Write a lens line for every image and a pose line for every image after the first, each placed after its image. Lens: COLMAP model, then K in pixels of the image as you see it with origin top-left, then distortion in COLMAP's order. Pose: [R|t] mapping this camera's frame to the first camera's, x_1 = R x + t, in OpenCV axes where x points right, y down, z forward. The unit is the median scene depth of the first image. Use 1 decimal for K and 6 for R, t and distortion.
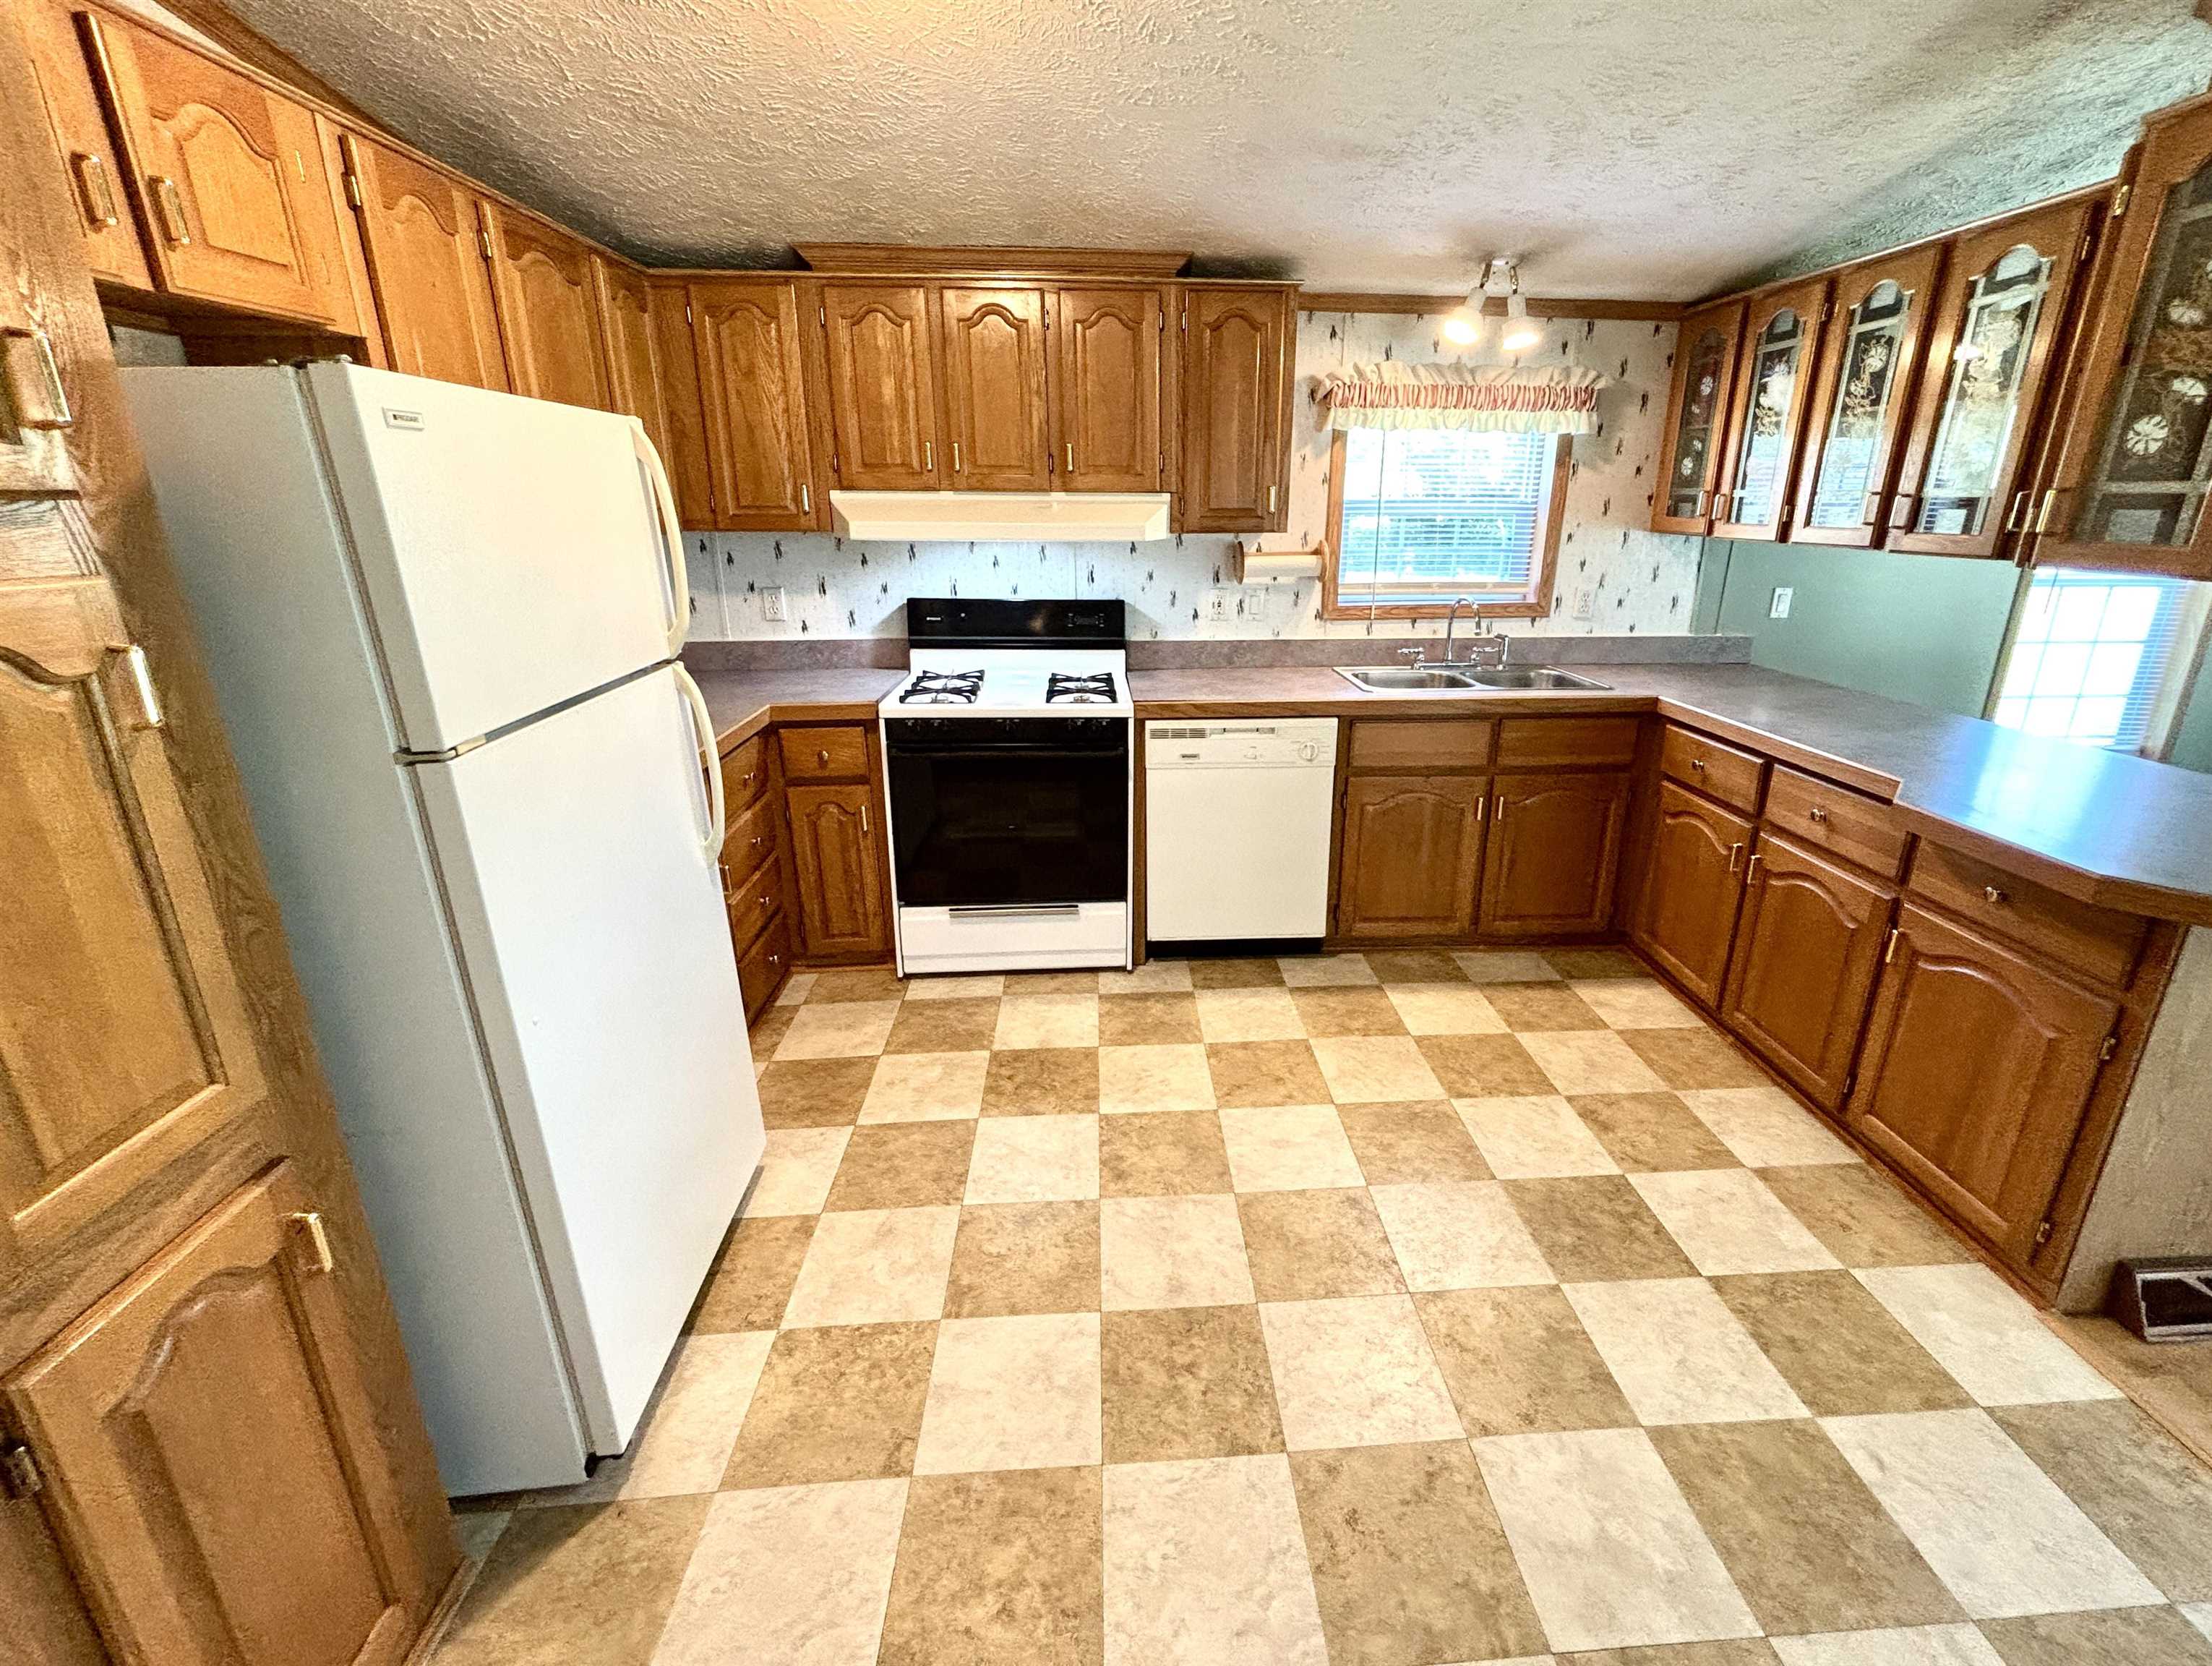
lens RADIAL K [[936.9, 0, 1153.8], [0, 936.9, 808.3], [0, 0, 1]] dist [0.000963, -0.000387]
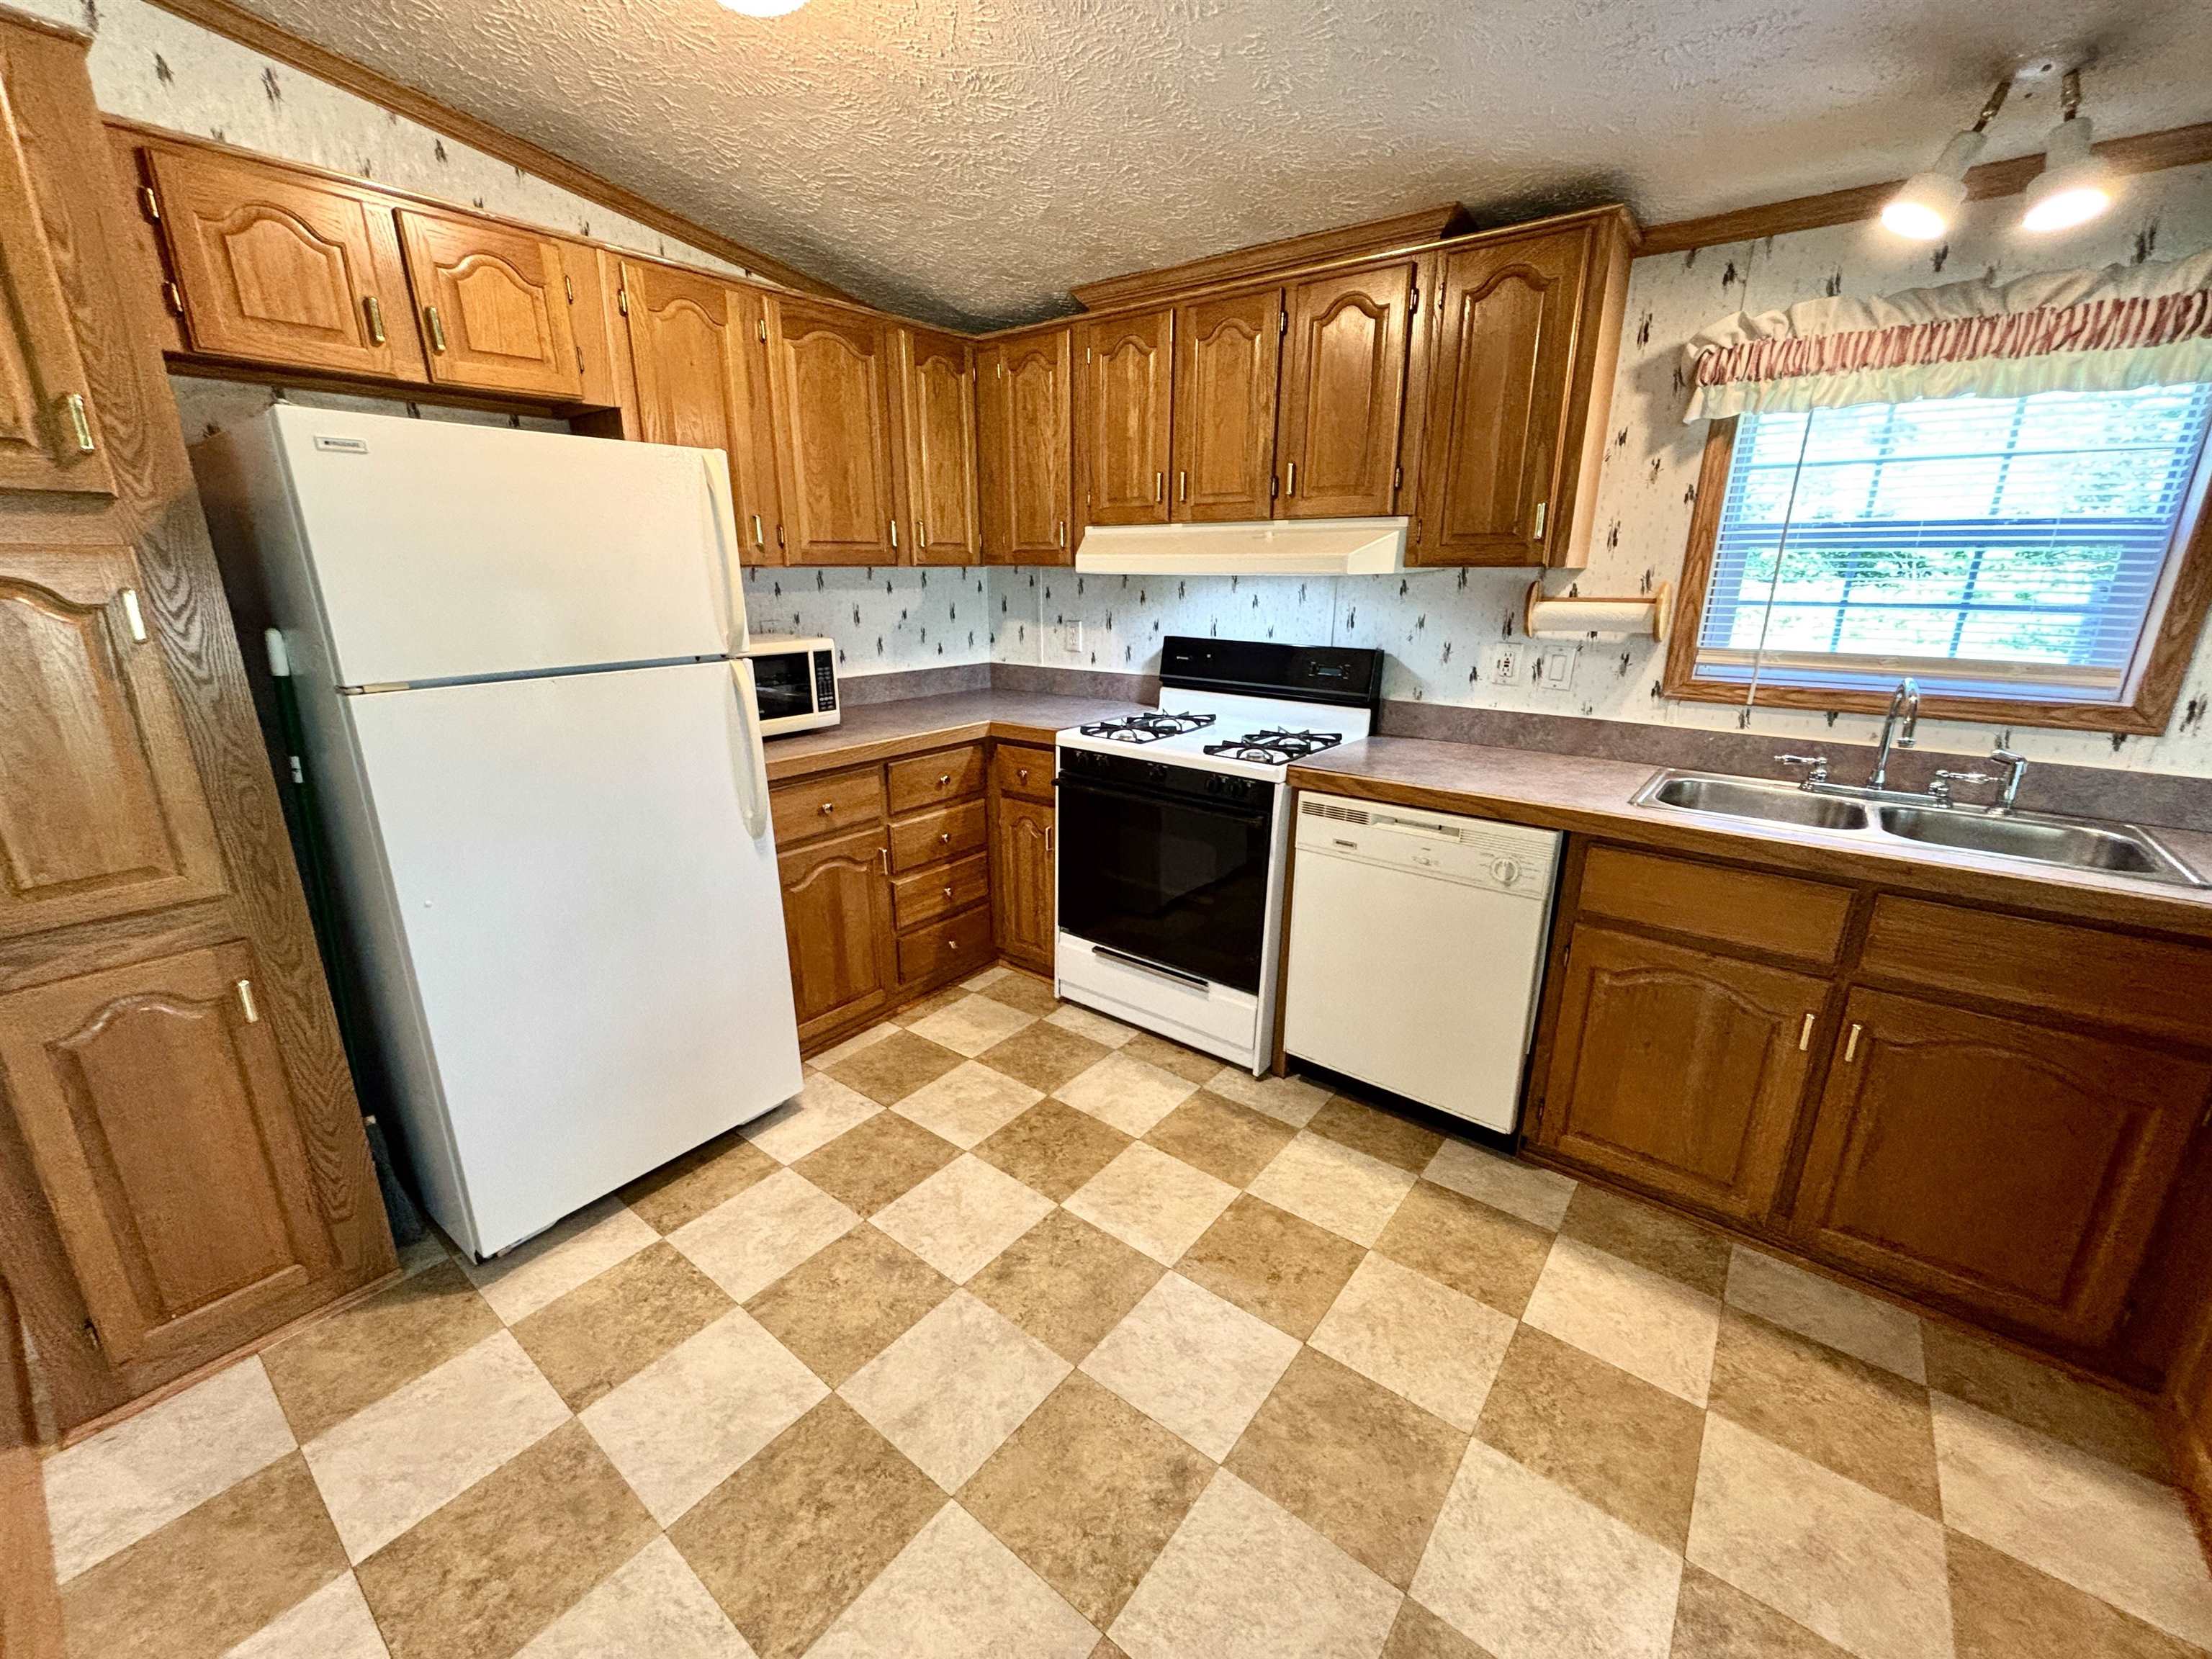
lens RADIAL K [[890.9, 0, 1088.5], [0, 890.9, 840.0], [0, 0, 1]] dist [0.000799, -0.000103]
pose [[0.743187, 0.197628, -0.639231, 0.349290], [-0.211622, 0.975767, 0.055636, -0.053038], [0.634735, 0.093928, 0.767000, 0.267704]]
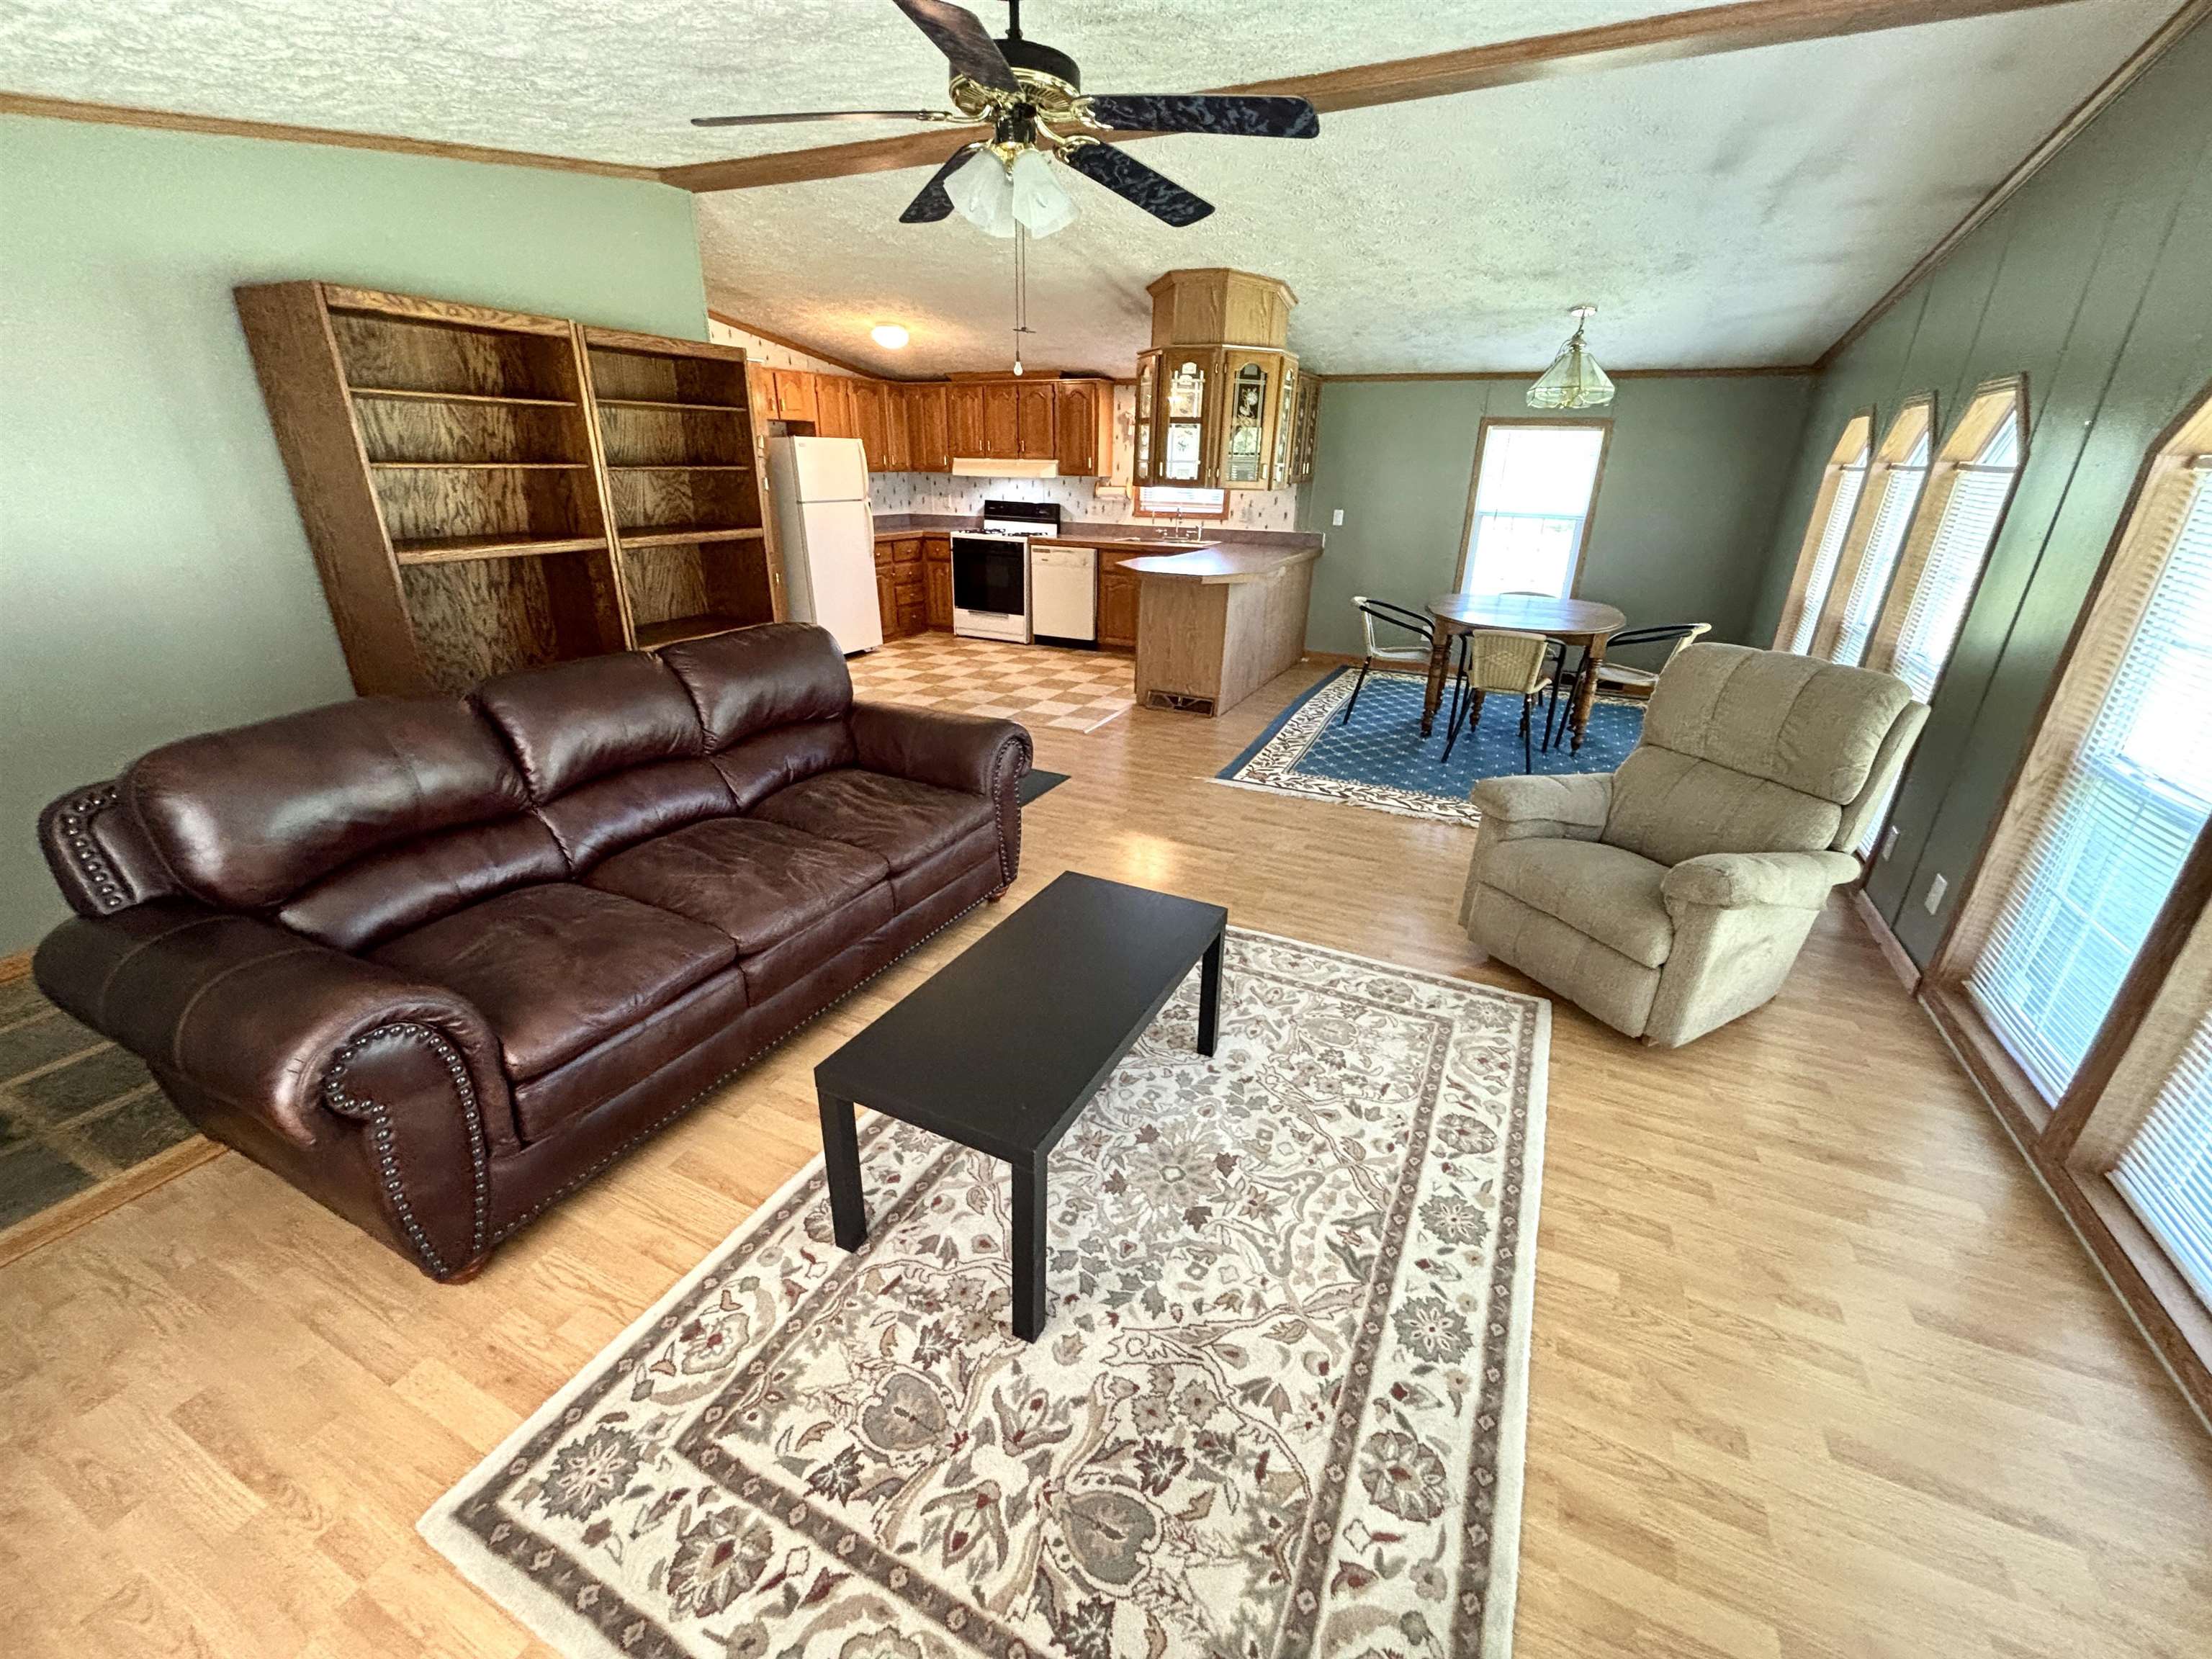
lens RADIAL K [[890.9, 0, 1088.5], [0, 890.9, 840.0], [0, 0, 1]] dist [0.000799, -0.000103]
pose [[0.871986, 0.204149, -0.444932, 1.422744], [-0.165748, 0.978334, 0.124054, 0.386344], [0.460617, -0.034427, 0.886931, -1.230974]]
